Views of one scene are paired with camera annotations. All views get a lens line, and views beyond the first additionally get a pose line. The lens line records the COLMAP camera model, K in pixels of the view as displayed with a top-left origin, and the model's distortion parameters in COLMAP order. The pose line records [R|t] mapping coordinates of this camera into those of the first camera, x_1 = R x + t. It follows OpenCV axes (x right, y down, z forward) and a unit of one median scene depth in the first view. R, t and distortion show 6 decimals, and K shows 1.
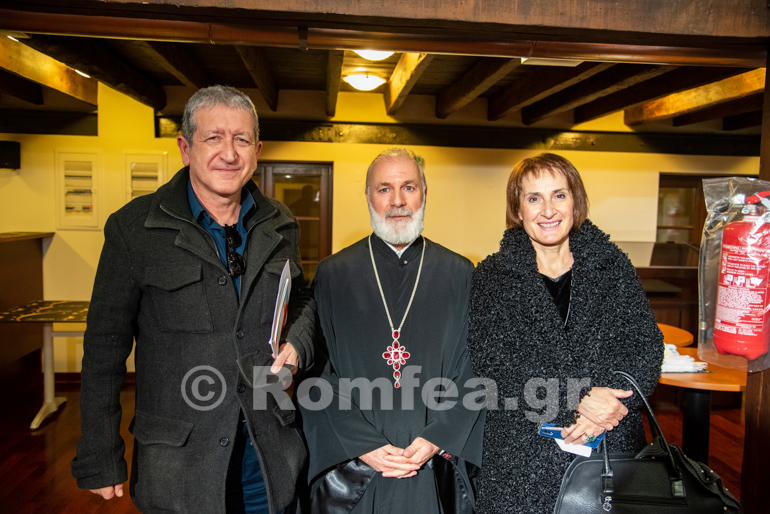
lens RADIAL K [[678.4, 0, 385.8], [0, 678.4, 261.4], [0, 0, 1]] dist [0.001150, 0.000971]
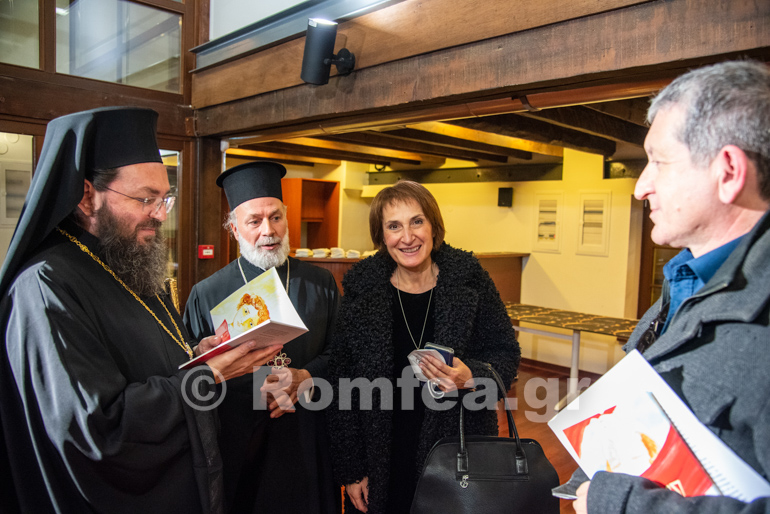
lens RADIAL K [[580.8, 0, 385.2], [0, 580.8, 252.3], [0, 0, 1]] dist [-0.000025, 0.003745]
pose [[0.637560, 0.039417, -0.769391, 0.219509], [-0.081119, 0.996573, -0.016163, -0.002562], [0.766118, 0.072717, 0.638573, 0.041950]]
